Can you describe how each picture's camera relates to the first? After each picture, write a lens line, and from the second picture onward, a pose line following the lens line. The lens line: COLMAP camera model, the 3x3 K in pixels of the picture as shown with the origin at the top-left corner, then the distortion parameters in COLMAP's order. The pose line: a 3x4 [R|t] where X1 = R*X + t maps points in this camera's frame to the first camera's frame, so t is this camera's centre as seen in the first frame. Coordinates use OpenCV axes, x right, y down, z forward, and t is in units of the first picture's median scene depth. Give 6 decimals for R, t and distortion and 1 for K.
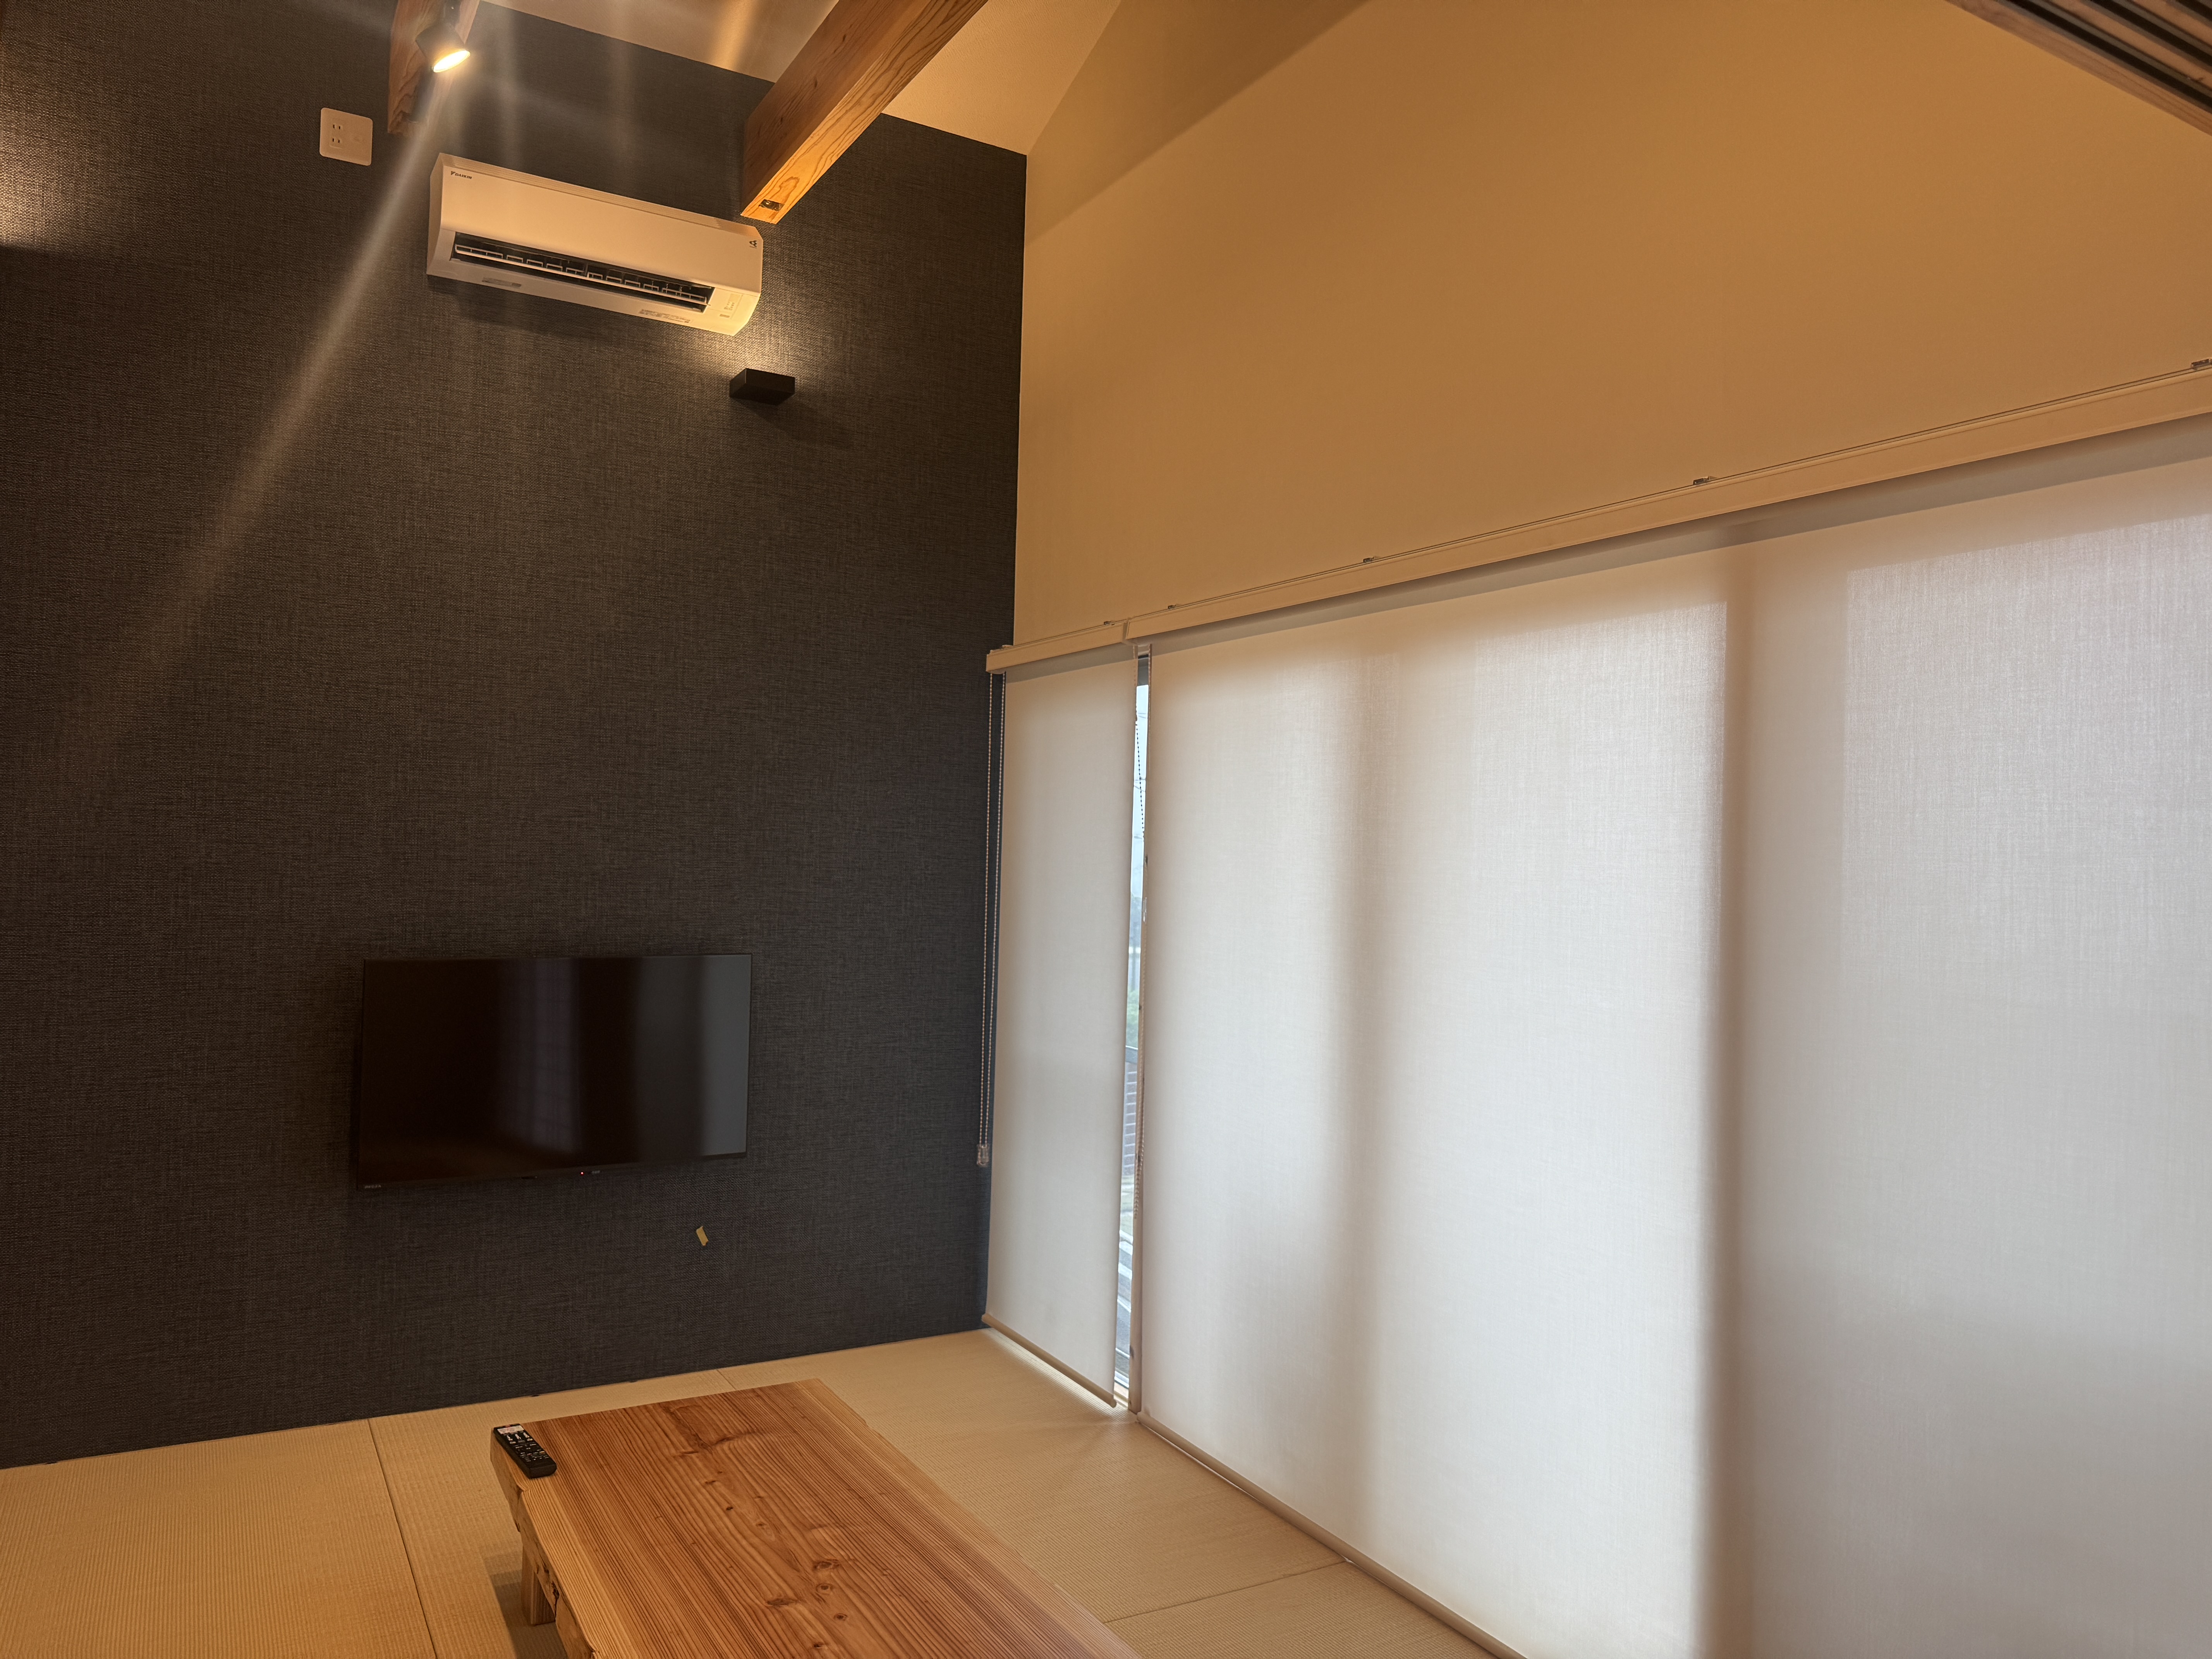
lens RADIAL K [[1579.7, 0, 1108.7], [0, 1579.7, 823.9], [0, 0, 1]] dist [0.153643, -0.186171]
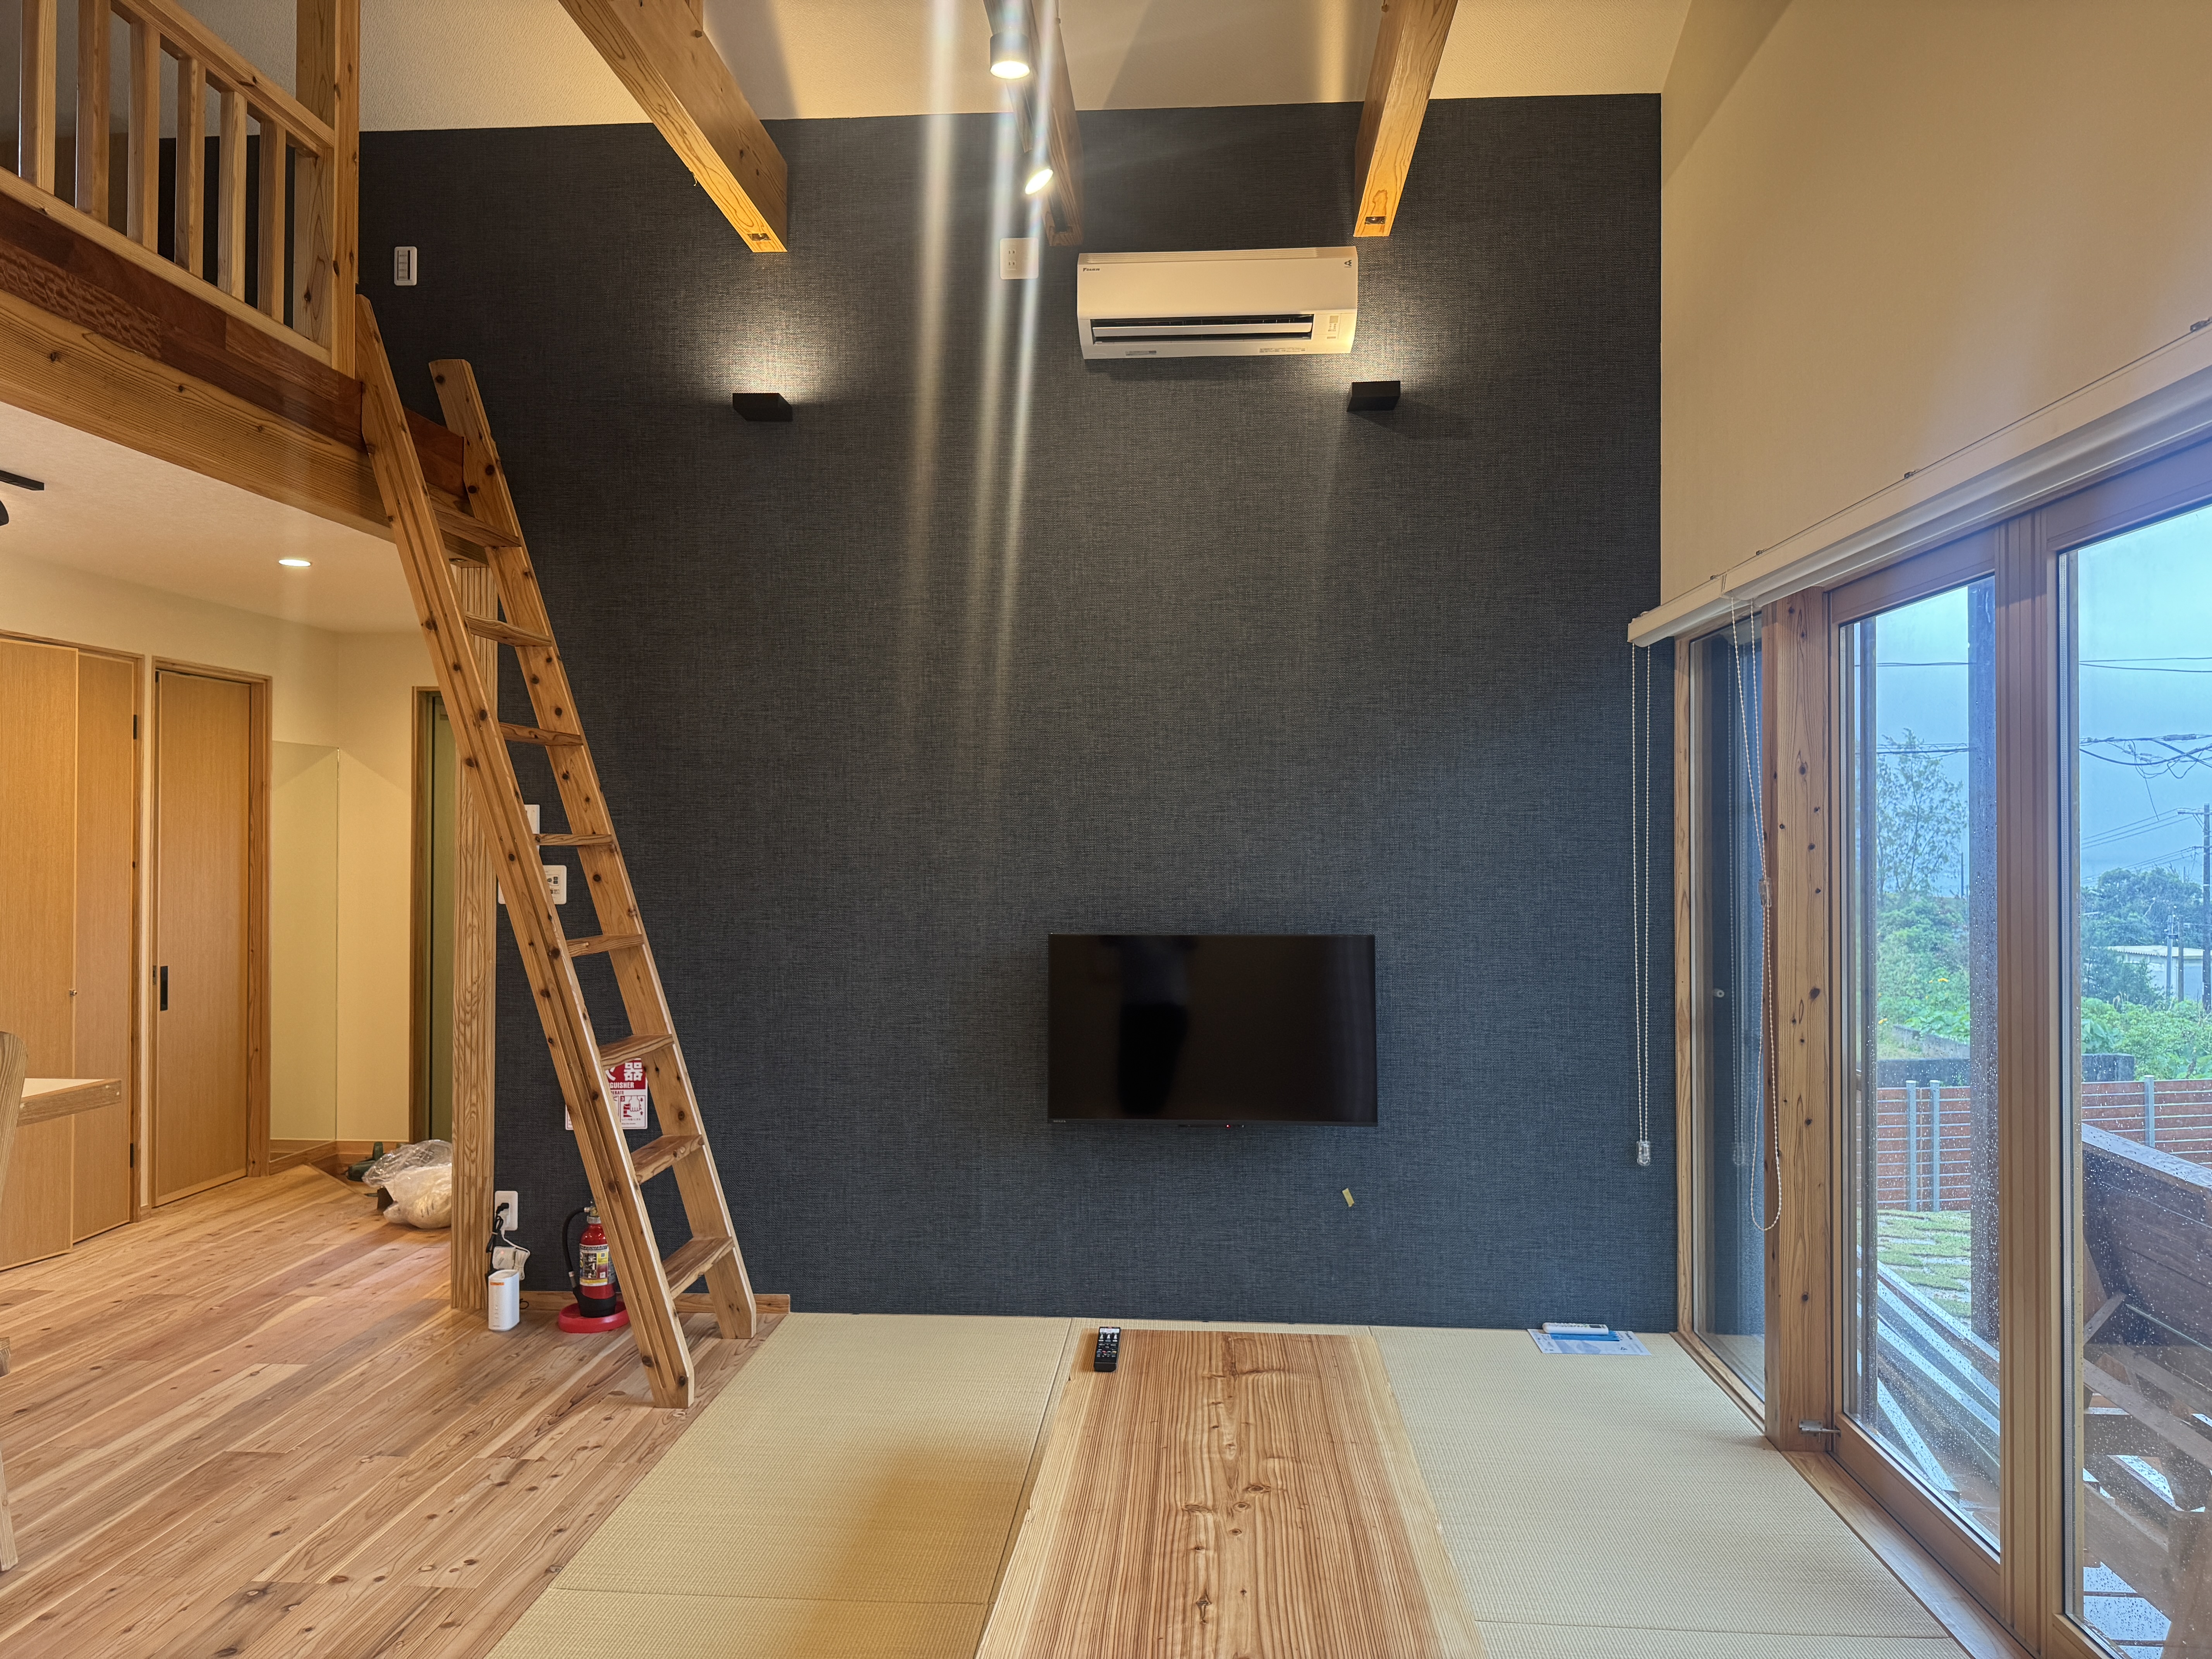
lens RADIAL K [[1571.2, 0, 1106.2], [0, 1571.2, 822.3], [0, 0, 1]] dist [0.203780, -0.295637]
pose [[0.836393, -0.034760, -0.547028, 0.212038], [0.036430, 0.999306, -0.007800, 0.008928], [0.546919, -0.013404, 0.837078, 0.026179]]
